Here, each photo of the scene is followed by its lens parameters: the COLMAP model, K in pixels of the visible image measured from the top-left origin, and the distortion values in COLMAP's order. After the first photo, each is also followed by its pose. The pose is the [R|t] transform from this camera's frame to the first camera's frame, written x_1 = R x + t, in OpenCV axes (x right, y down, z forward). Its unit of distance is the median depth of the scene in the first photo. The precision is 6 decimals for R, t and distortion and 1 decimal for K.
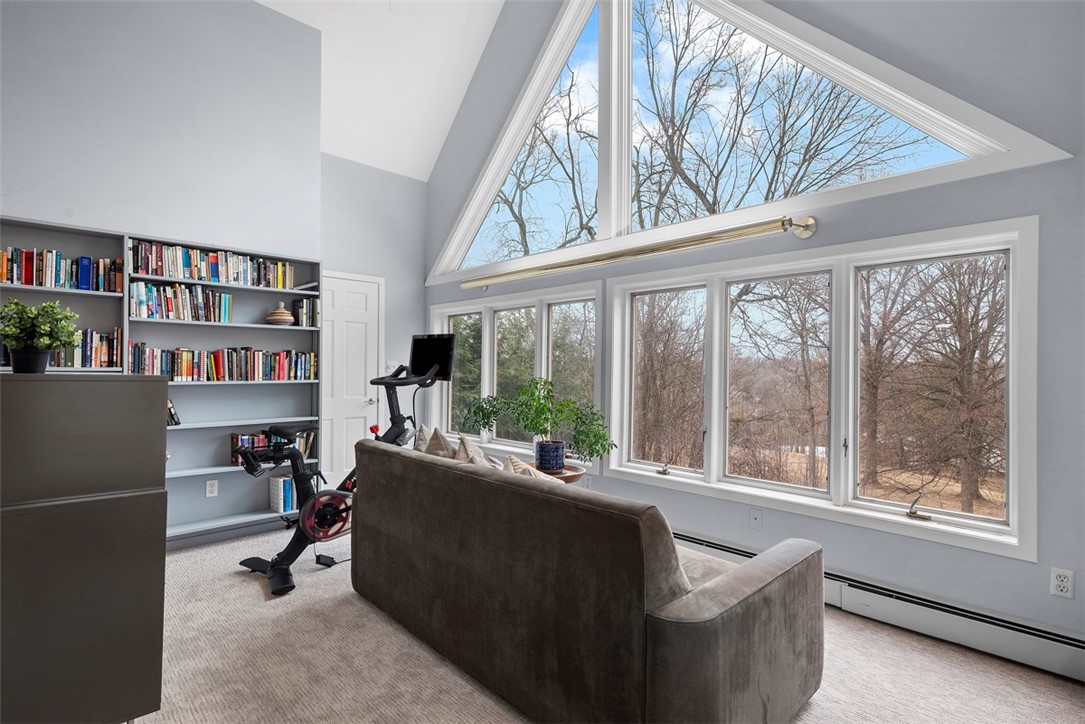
lens RADIAL K [[524.5, 0, 541.6], [0, 524.5, 363.6], [0, 0, 1]] dist [0.001008, 0.000192]
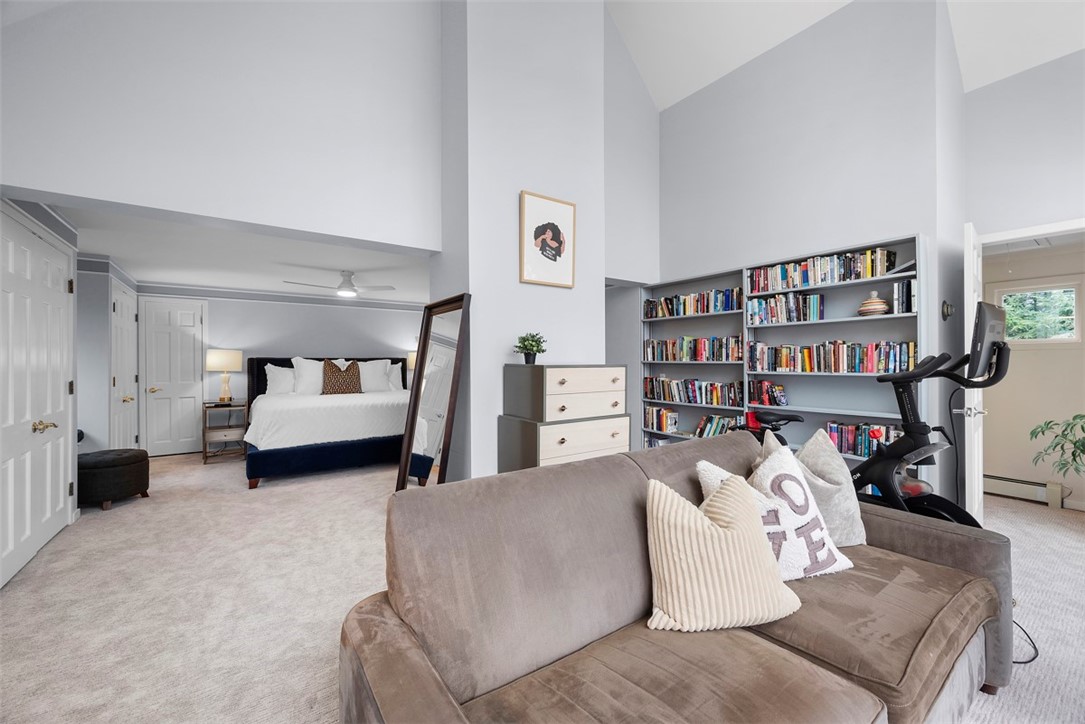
lens RADIAL K [[431.8, 0, 543.1], [0, 431.8, 362.3], [0, 0, 1]] dist [-0.000078, 0.000105]
pose [[-0.142787, -0.006266, -0.989734, 0.406912], [0.010489, 0.999914, -0.007844, 0.013146], [0.989698, -0.011501, -0.142709, 0.568124]]
